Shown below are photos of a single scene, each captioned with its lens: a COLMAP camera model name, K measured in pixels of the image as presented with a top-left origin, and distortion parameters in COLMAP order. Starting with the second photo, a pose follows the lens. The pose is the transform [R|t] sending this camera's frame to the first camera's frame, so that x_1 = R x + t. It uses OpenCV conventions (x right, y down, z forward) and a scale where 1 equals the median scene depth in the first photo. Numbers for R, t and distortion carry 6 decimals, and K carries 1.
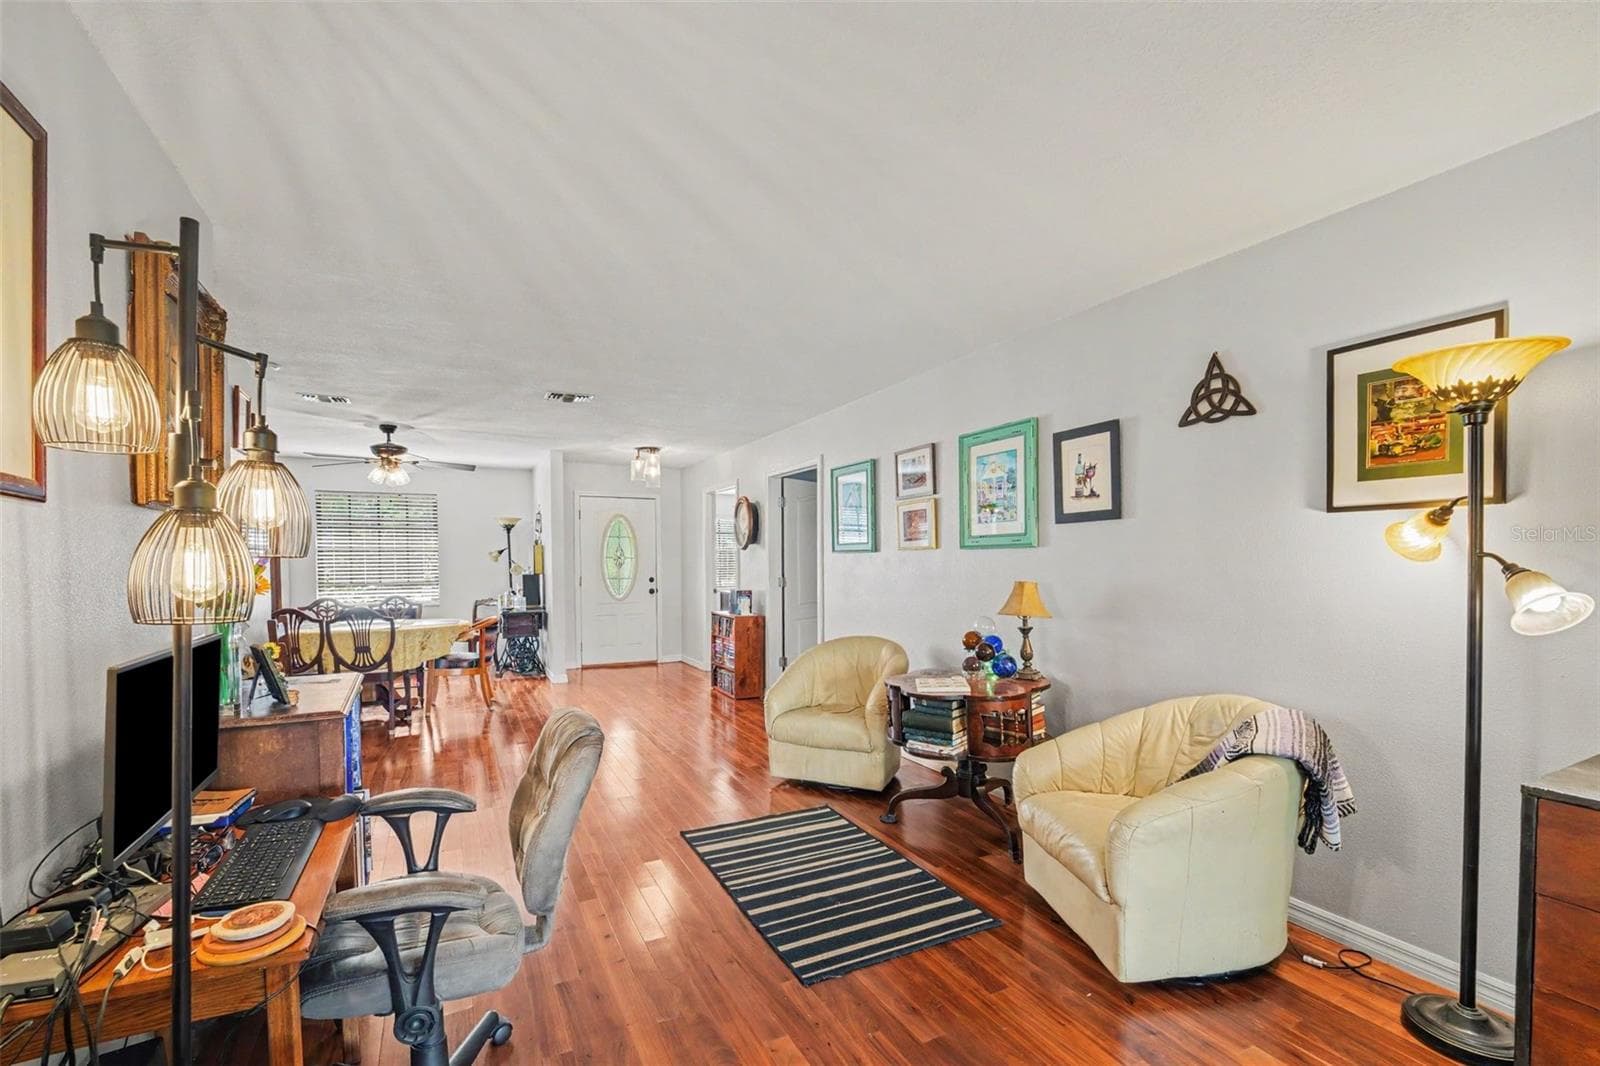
lens RADIAL K [[671.6, 0, 780.7], [0, 671.6, 573.0], [0, 0, 1]] dist [-0.010286, -0.002863]
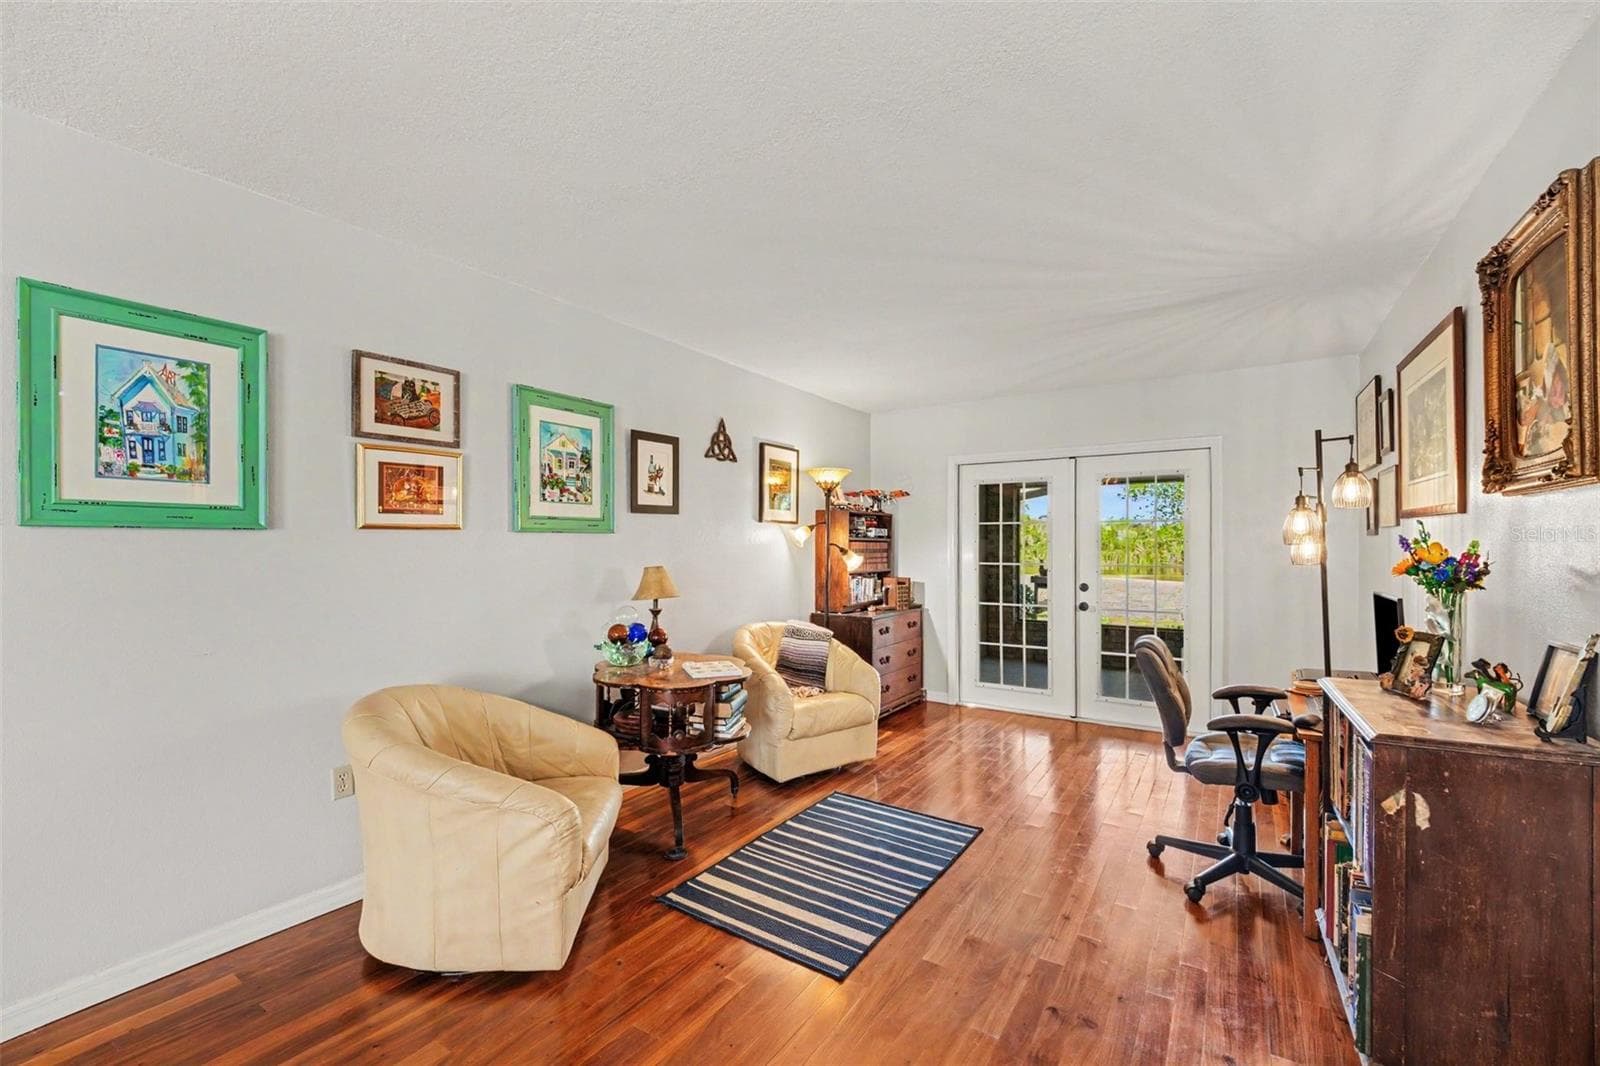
lens RADIAL K [[671.6, 0, 797.0], [0, 671.6, 536.4], [0, 0, 1]] dist [-0.010286, -0.002863]
pose [[-0.509175, 0.021962, 0.860383, -0.698508], [0.022626, 0.999670, -0.012128, -0.016673], [-0.860366, 0.013291, -0.509504, 1.402220]]
